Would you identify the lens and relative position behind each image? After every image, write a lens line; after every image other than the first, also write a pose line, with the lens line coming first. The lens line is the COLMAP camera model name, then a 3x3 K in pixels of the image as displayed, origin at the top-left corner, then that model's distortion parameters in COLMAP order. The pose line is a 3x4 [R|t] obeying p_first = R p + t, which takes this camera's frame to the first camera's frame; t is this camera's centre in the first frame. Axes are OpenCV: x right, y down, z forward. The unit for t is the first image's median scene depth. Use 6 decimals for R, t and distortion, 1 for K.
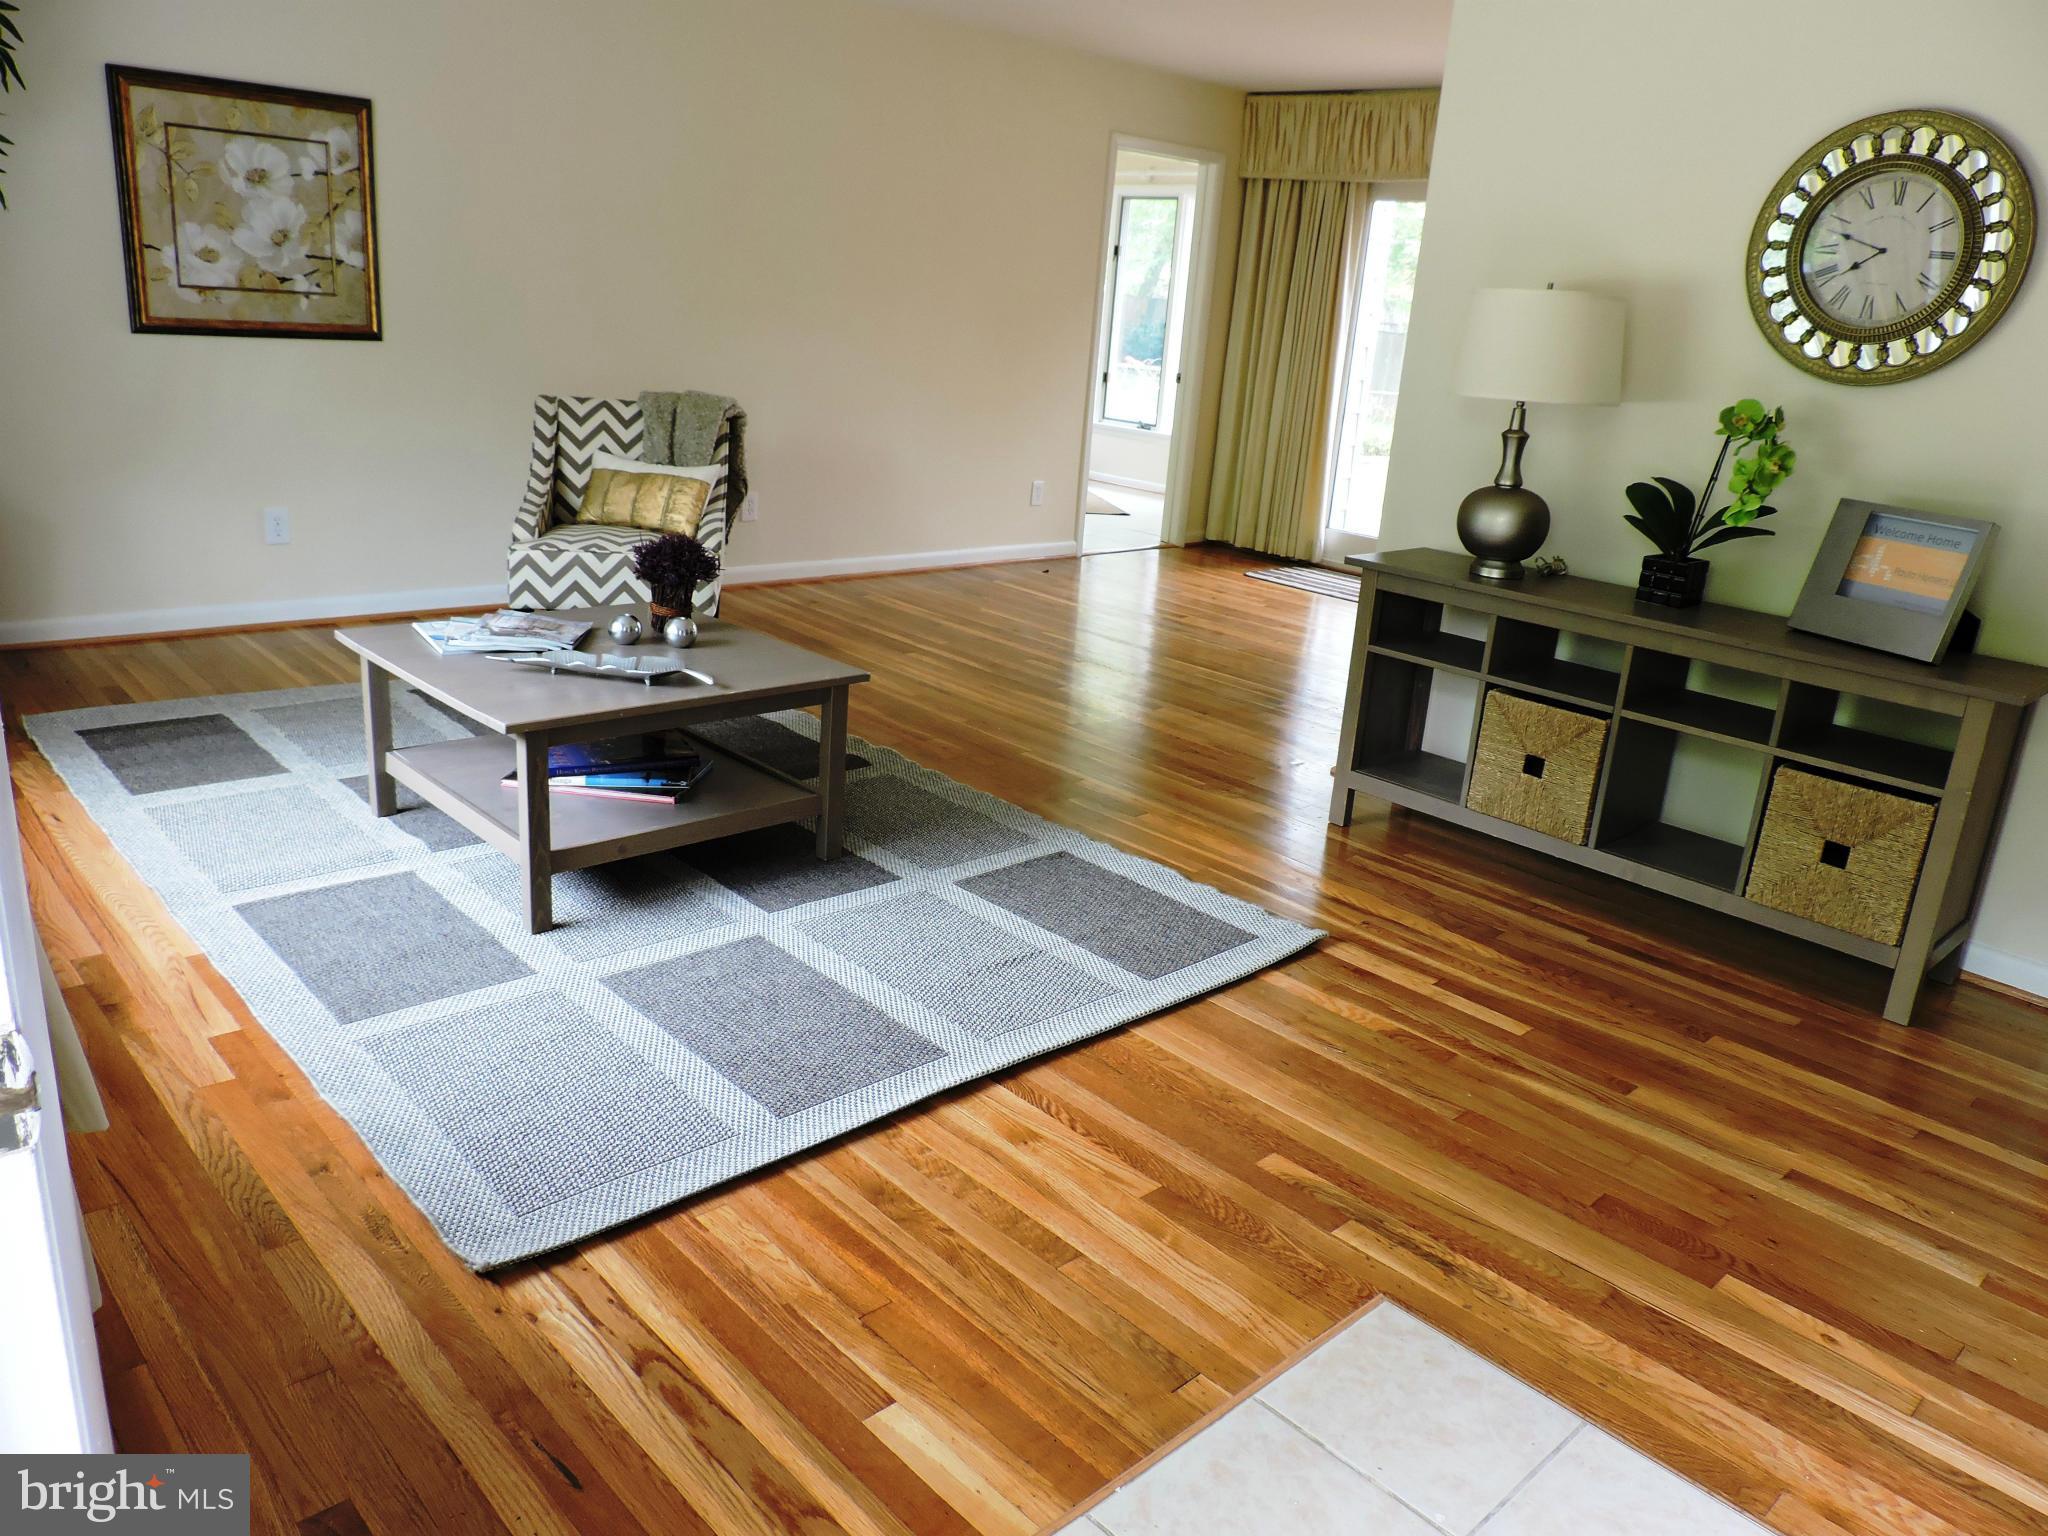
lens RADIAL K [[1456.6, 0, 1030.8], [0, 1456.6, 767.3], [0, 0, 1]] dist [-0.017519, 0.001052]
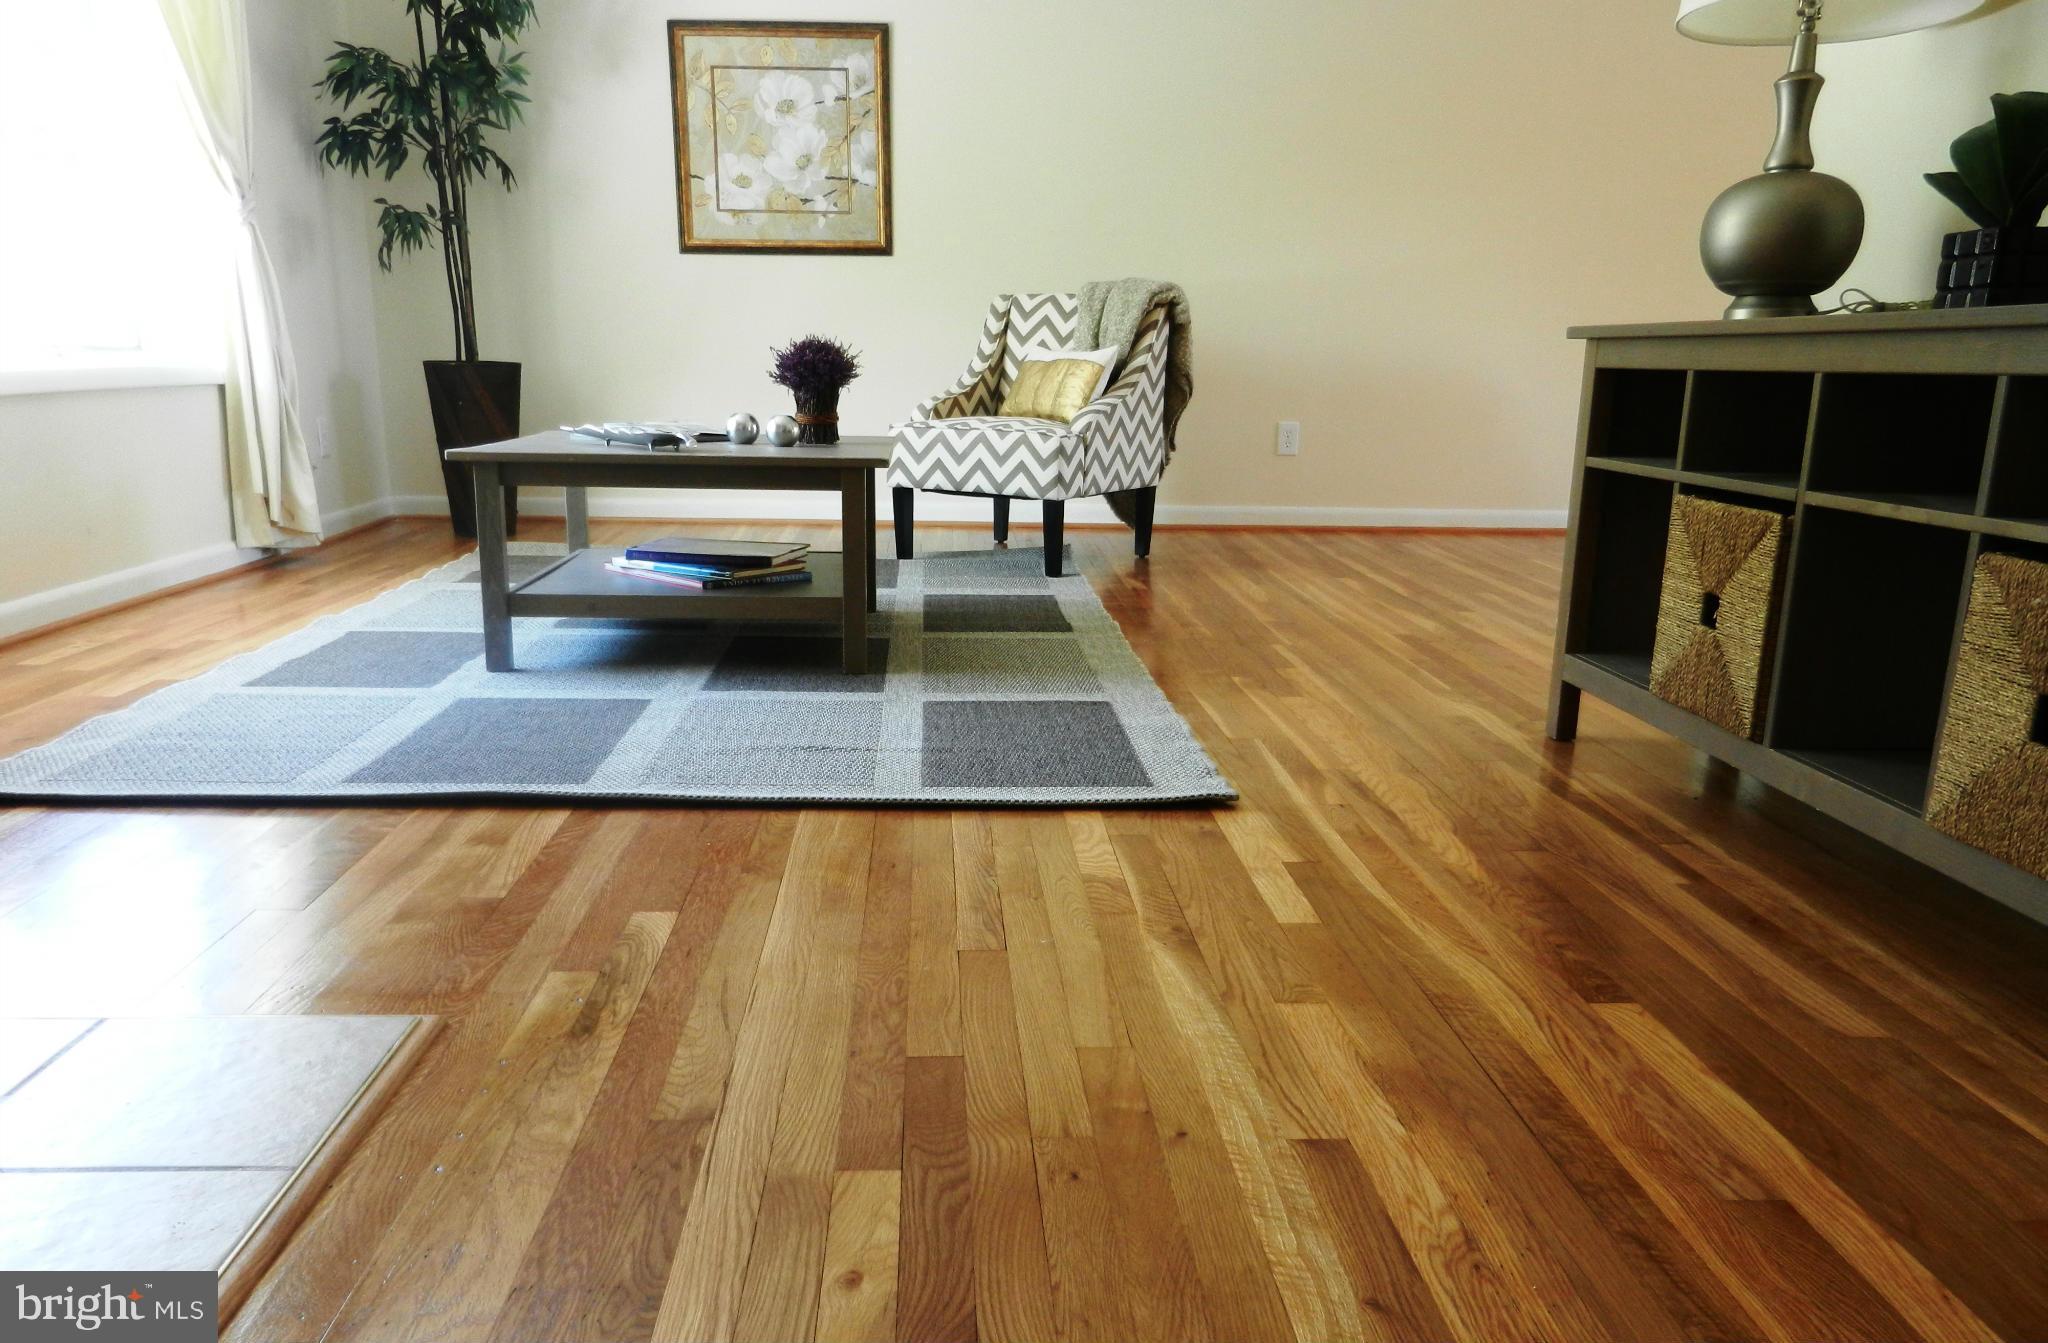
lens RADIAL K [[1526.9, 0, 1001.3], [0, 1526.9, 829.9], [0, 0, 1]] dist [-0.031559, 0.005365]
pose [[0.754473, 0.131985, -0.642923, 0.565664], [-0.159572, 0.987066, 0.015375, 0.131907], [0.636637, 0.090993, 0.765776, 0.359934]]
